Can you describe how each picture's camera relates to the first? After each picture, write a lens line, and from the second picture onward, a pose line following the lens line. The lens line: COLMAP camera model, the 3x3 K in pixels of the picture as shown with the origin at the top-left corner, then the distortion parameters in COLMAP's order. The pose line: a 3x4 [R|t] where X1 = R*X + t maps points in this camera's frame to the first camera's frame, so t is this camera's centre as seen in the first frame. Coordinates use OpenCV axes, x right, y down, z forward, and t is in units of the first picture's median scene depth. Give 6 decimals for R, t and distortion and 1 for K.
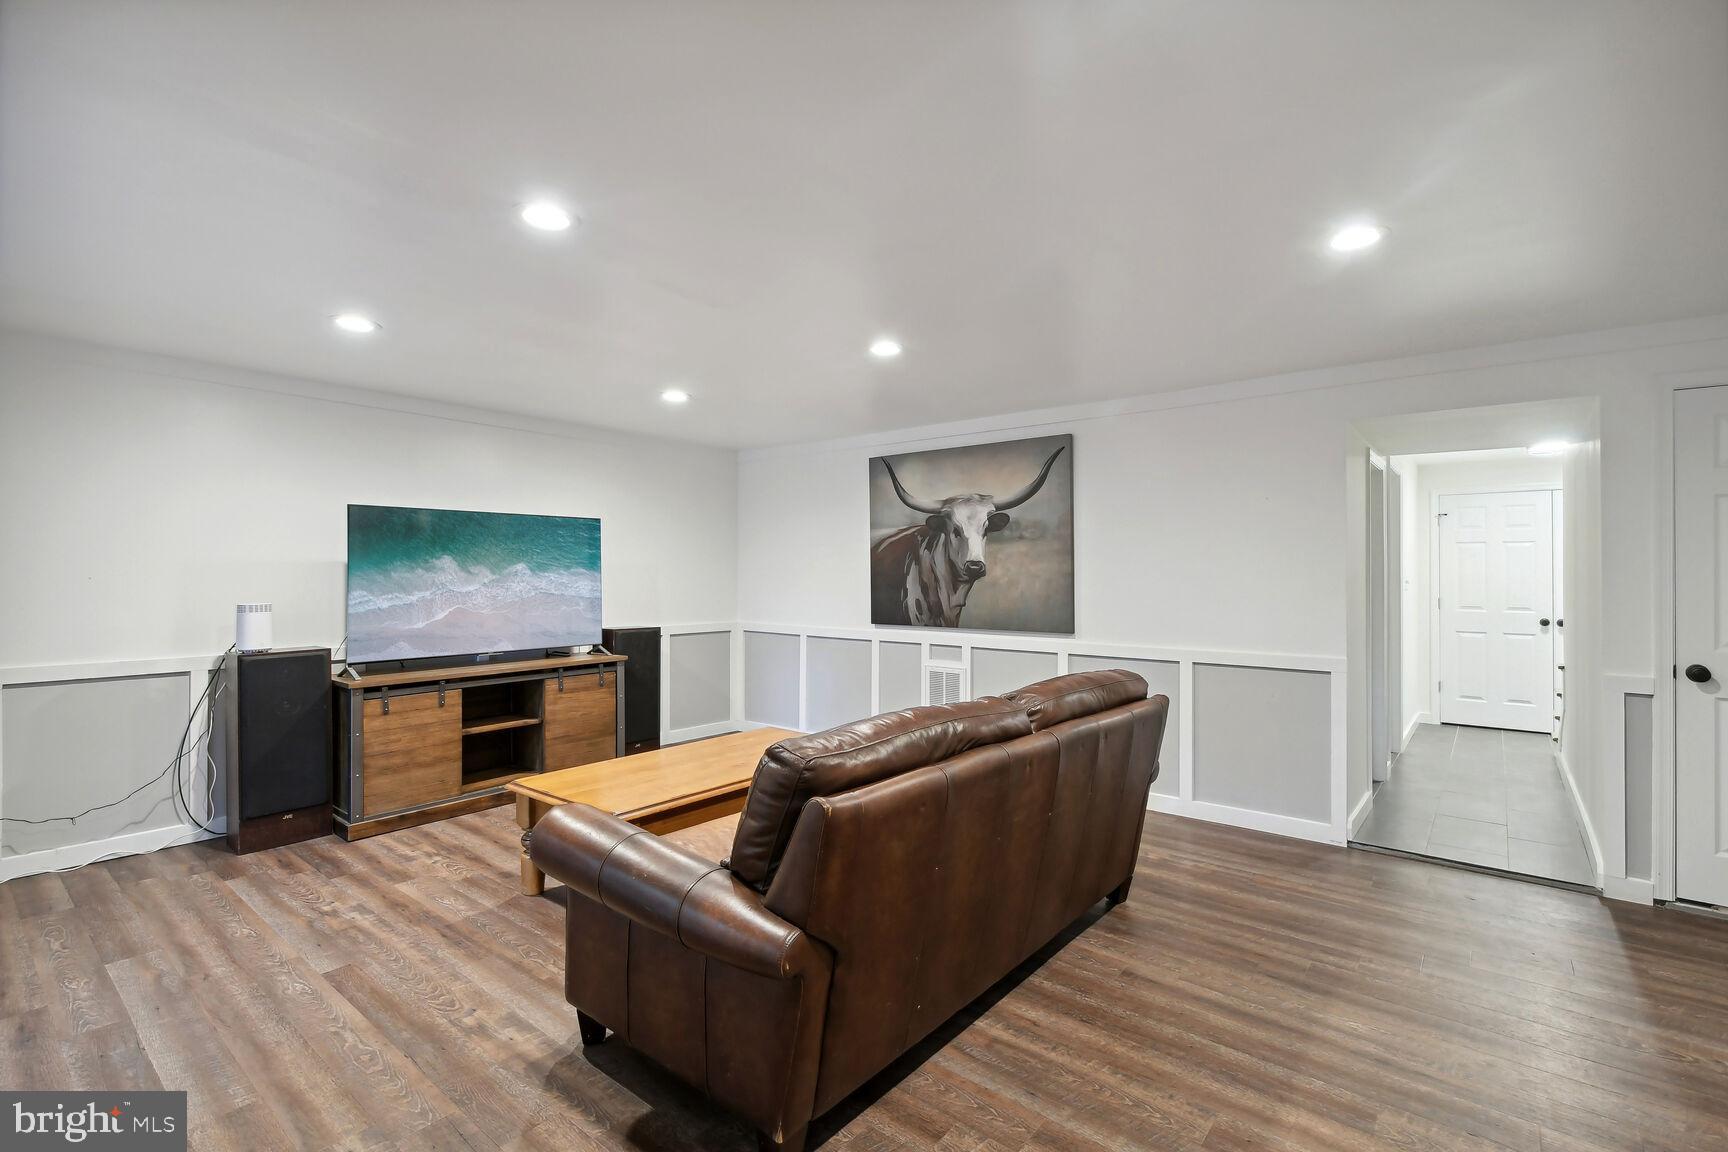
lens RADIAL K [[771.6, 0, 885.4], [0, 771.6, 577.5], [0, 0, 1]] dist [0.009596, -0.005911]
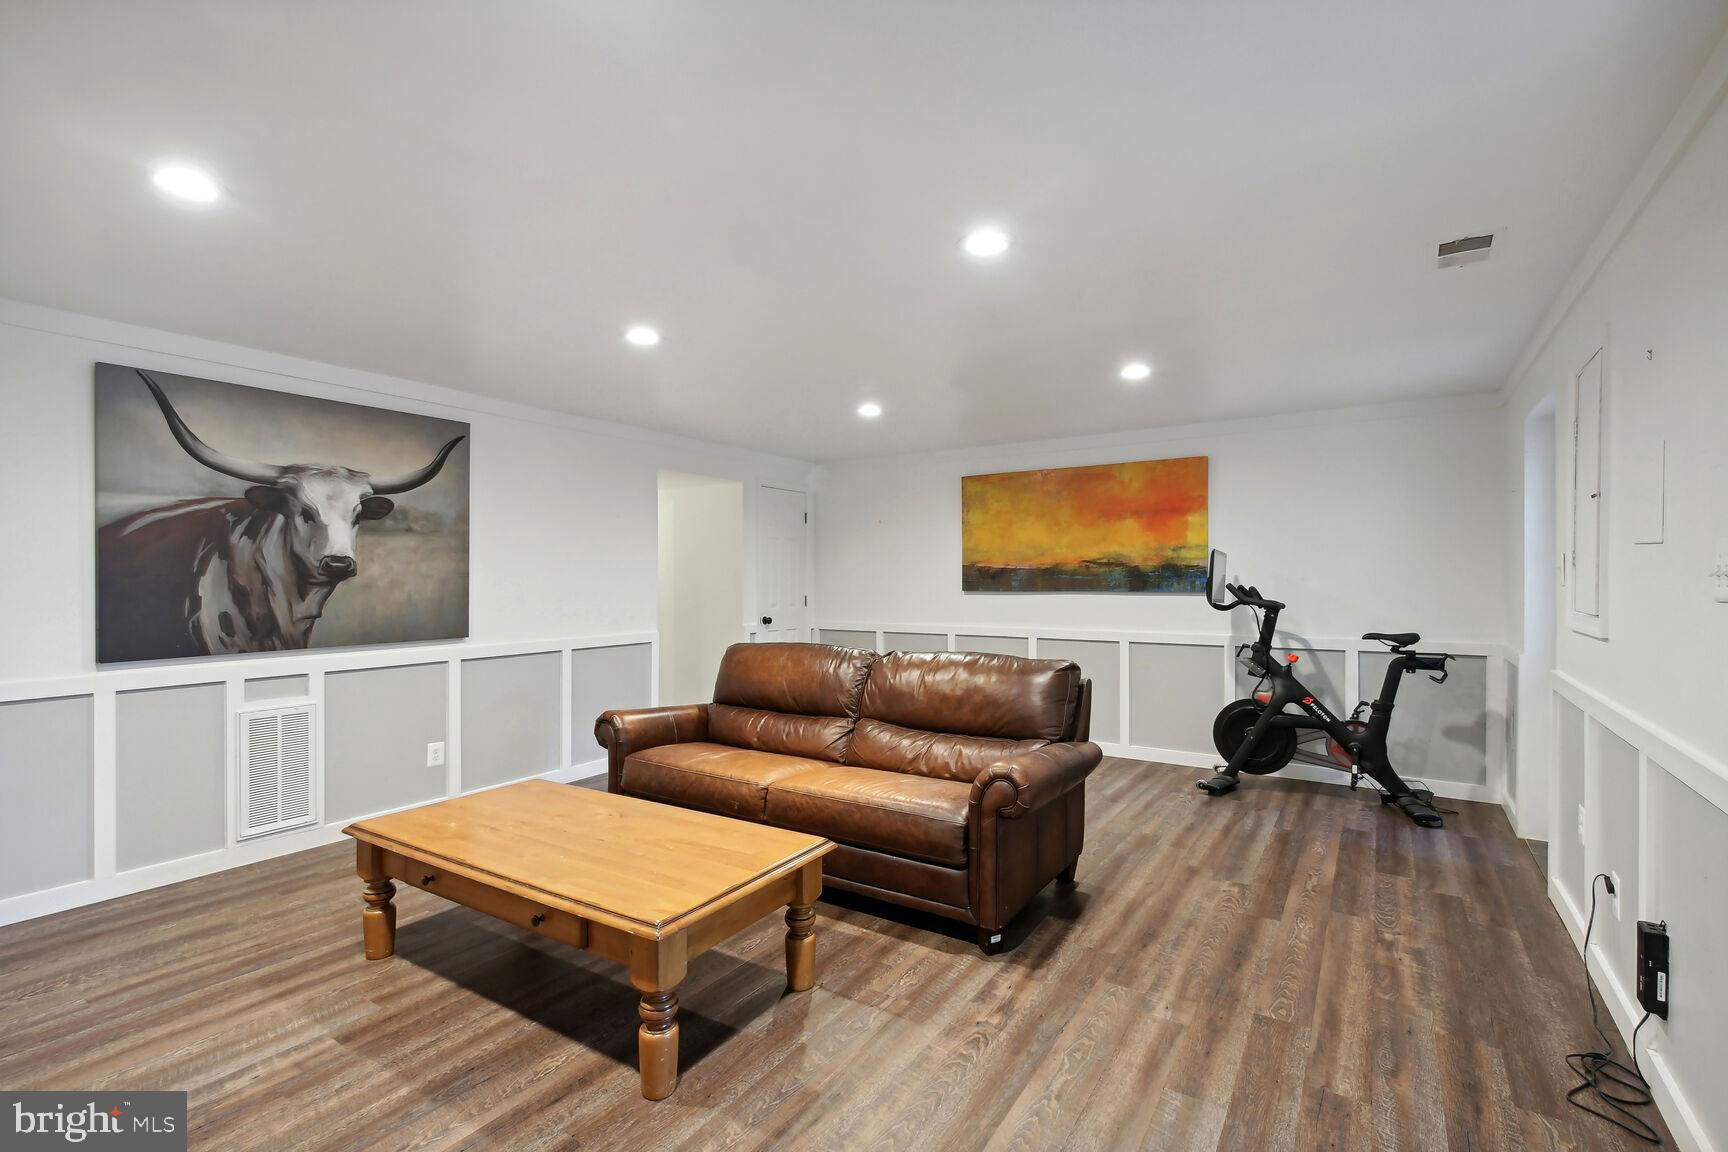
lens RADIAL K [[771.6, 0, 861.2], [0, 771.6, 577.3], [0, 0, 1]] dist [0.009596, -0.005911]
pose [[-0.086539, -0.006011, 0.996230, -0.680135], [0.002920, 0.999976, 0.006287, -0.004024], [-0.996244, 0.003453, -0.086520, 0.563363]]
